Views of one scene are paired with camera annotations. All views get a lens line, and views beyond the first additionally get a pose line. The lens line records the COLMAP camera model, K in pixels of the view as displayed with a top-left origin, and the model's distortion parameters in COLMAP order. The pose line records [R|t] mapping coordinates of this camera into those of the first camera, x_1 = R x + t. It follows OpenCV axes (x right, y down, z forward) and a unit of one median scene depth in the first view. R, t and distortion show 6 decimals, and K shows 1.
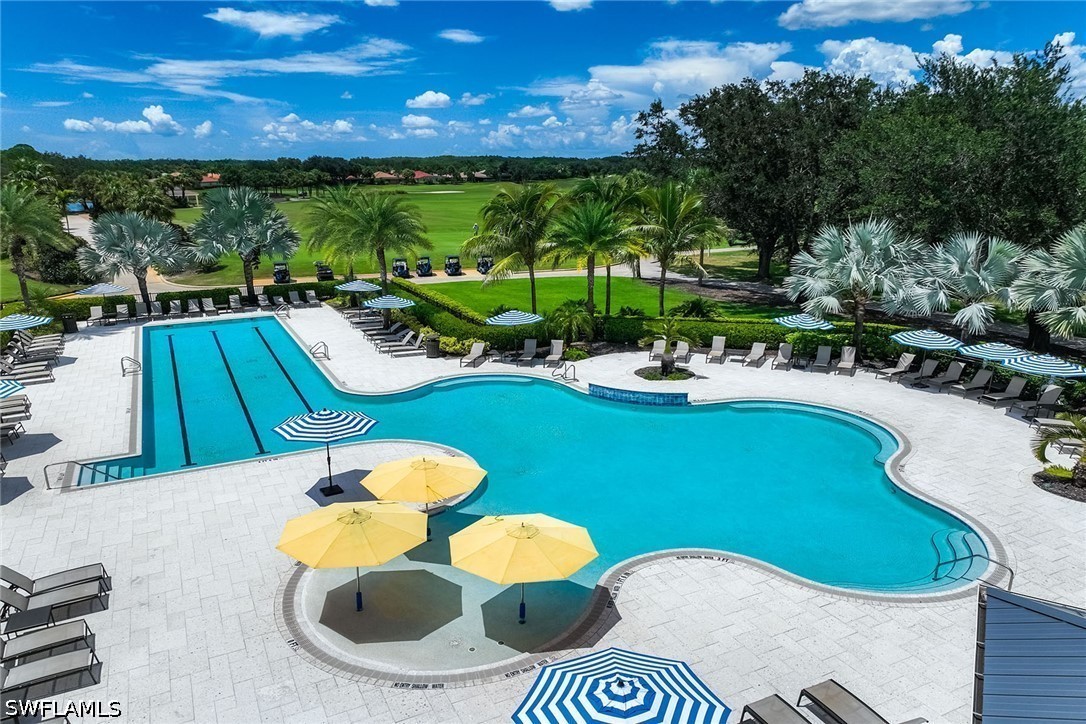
lens RADIAL K [[762.8, 0, 543.0], [0, 762.8, 362.0], [0, 0, 1]] dist [-0.004860, 0.023728]
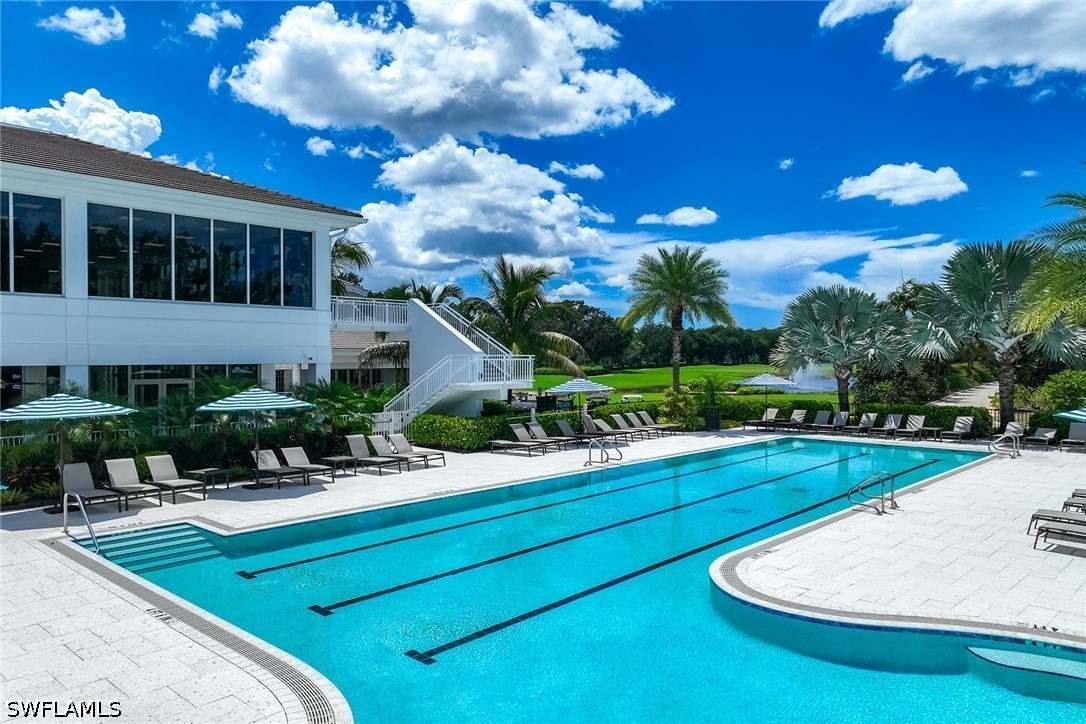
lens RADIAL K [[762.8, 0, 543.0], [0, 762.8, 362.0], [0, 0, 1]] dist [-0.004860, 0.023728]
pose [[0.343968, 0.009086, -0.938937, 0.055474], [-0.235626, 0.968793, -0.076944, -0.009277], [0.908937, 0.247704, 0.335375, 0.757278]]
